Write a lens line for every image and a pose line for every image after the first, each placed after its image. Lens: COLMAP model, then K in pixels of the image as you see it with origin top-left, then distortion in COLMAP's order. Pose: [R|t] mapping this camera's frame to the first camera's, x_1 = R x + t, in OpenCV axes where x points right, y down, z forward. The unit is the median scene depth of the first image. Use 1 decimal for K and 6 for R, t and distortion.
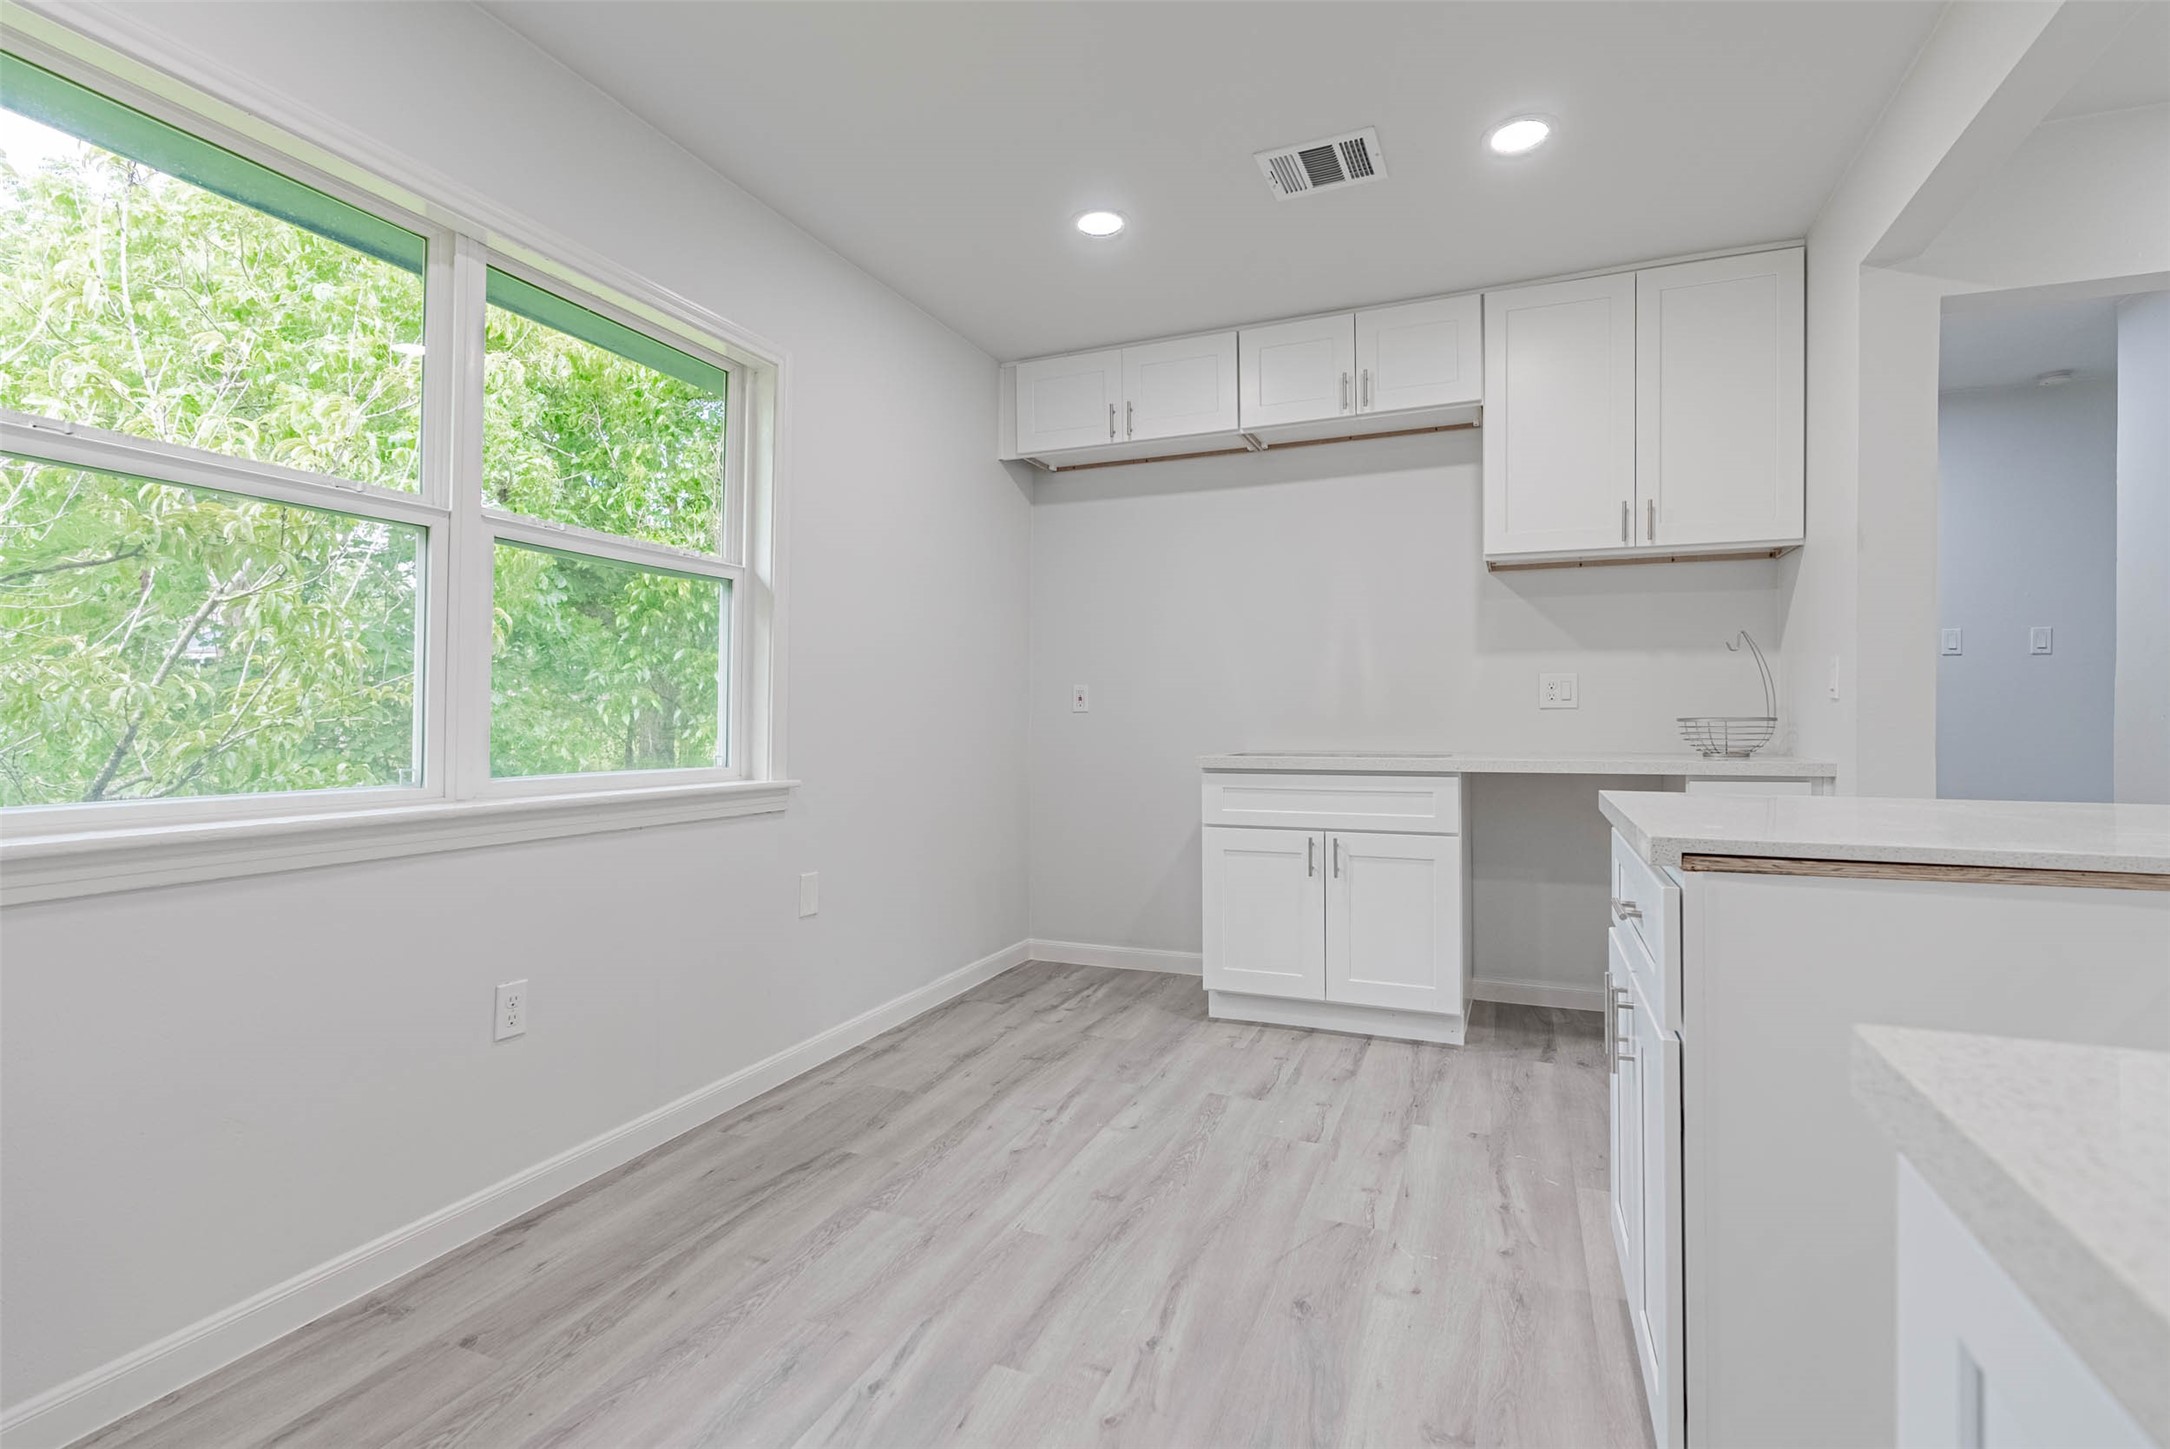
lens RADIAL K [[994.6, 0, 1106.0], [0, 994.6, 713.8], [0, 0, 1]] dist [-0.012894, 0.004315]
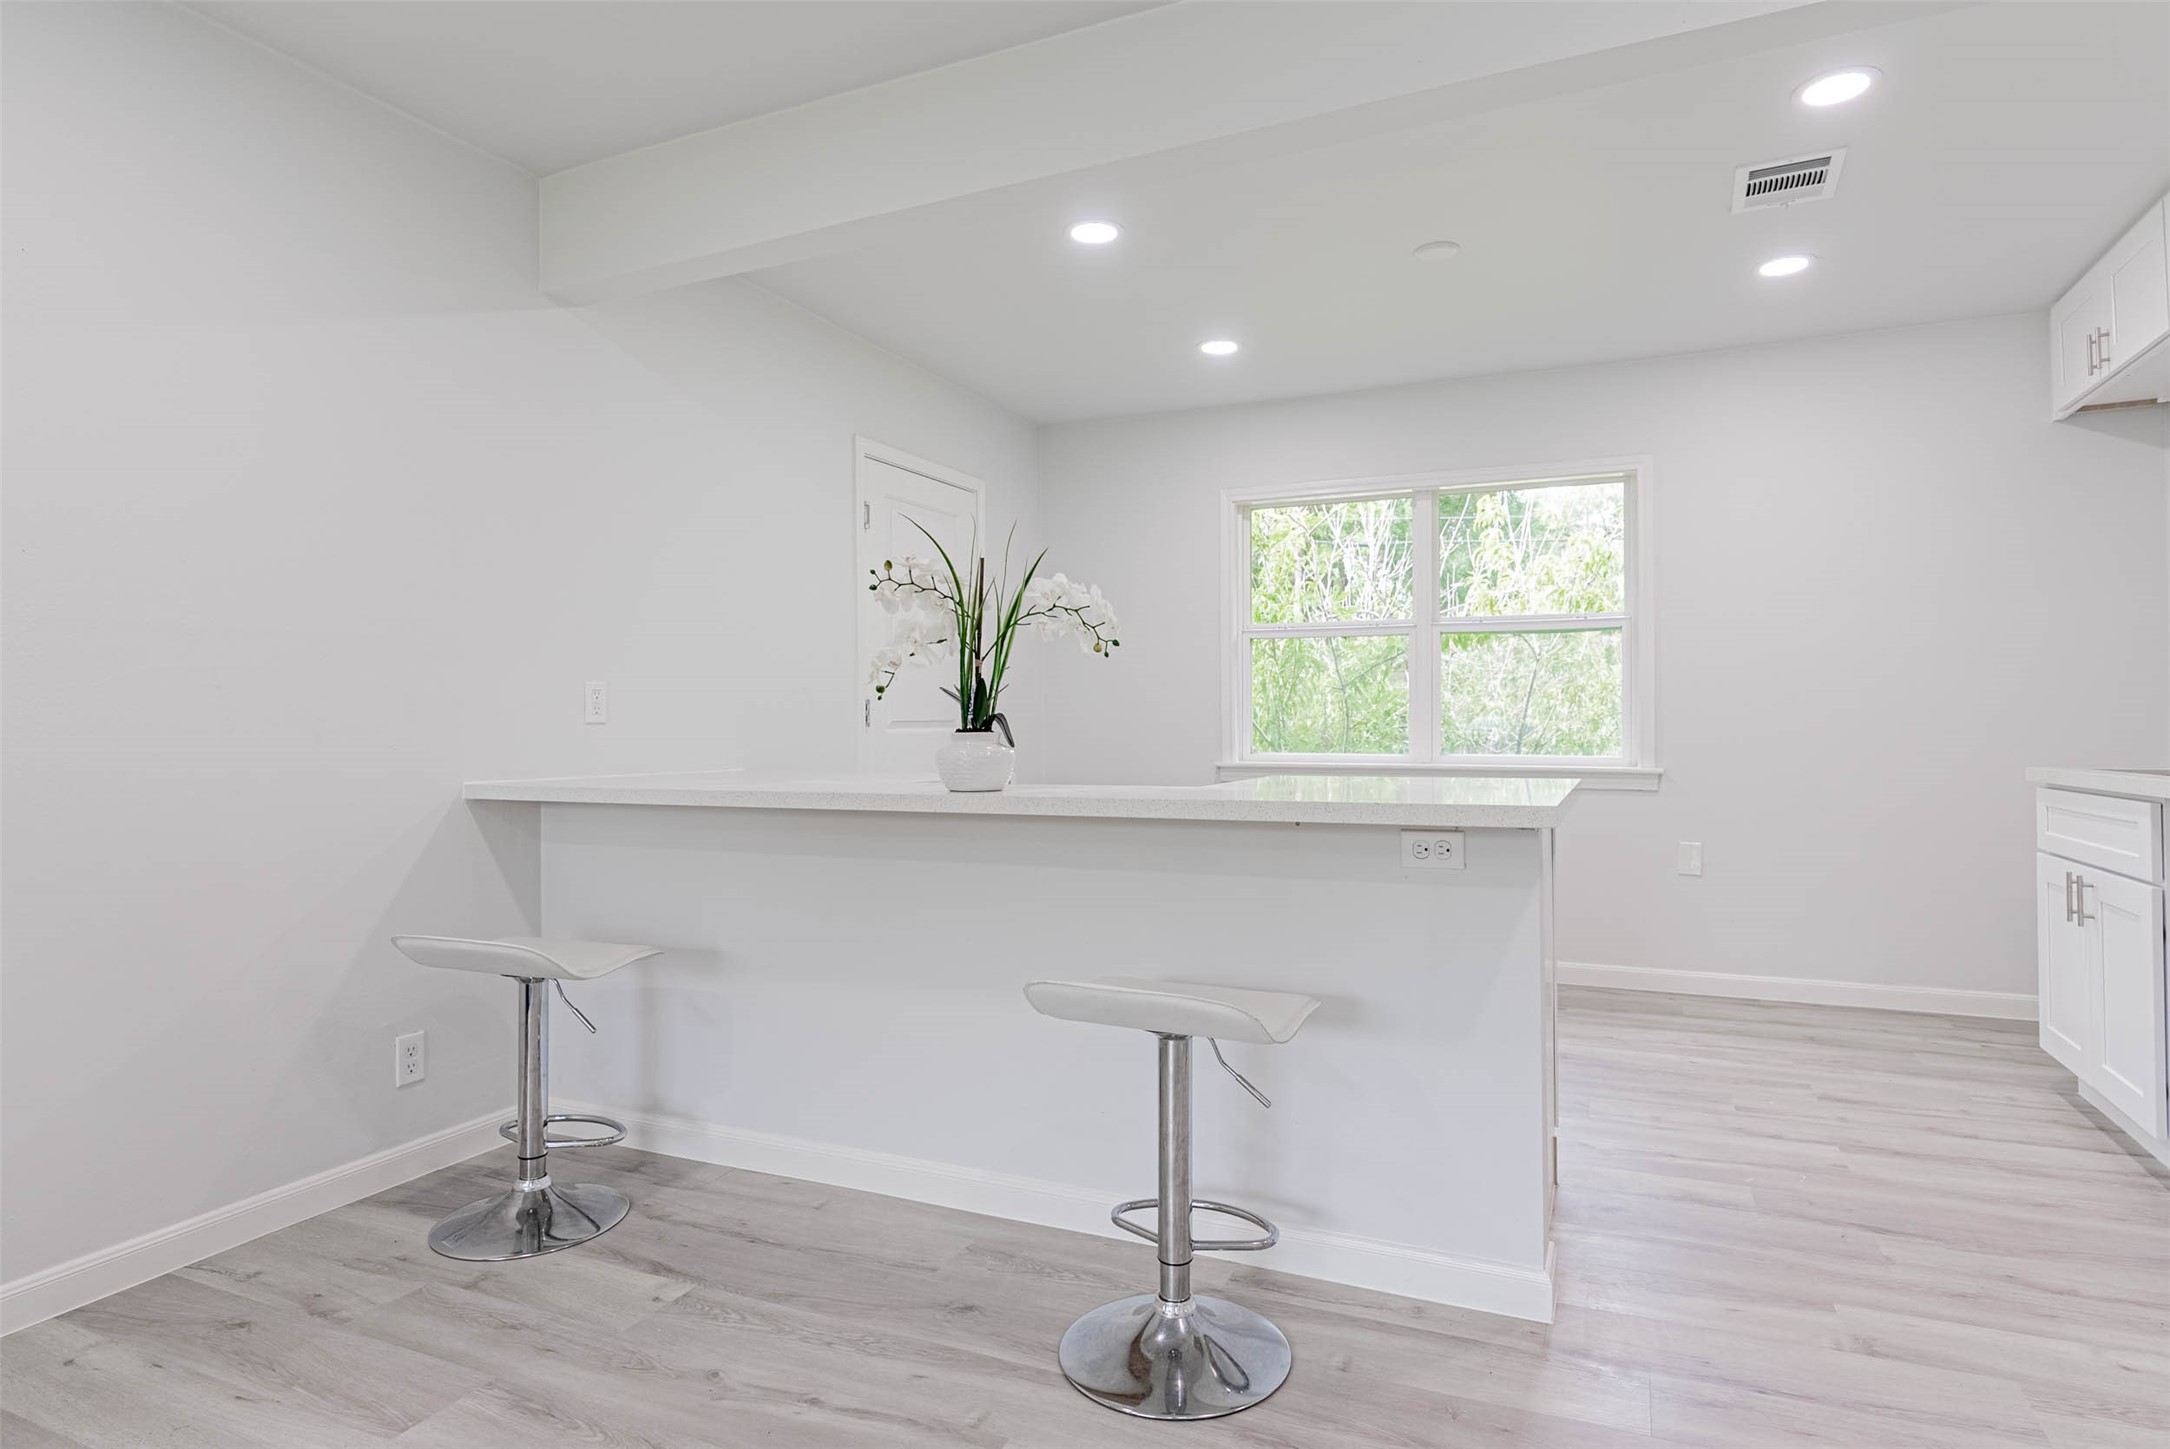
lens RADIAL K [[1180.6, 0, 1085.0], [0, 1180.6, 724.5], [0, 0, 1]] dist [-0.001281, -0.000405]
pose [[-0.048704, -0.003384, -0.998808, 1.346666], [0.007841, 0.999962, -0.003770, 0.005739], [0.998782, -0.008016, -0.048676, 0.303957]]
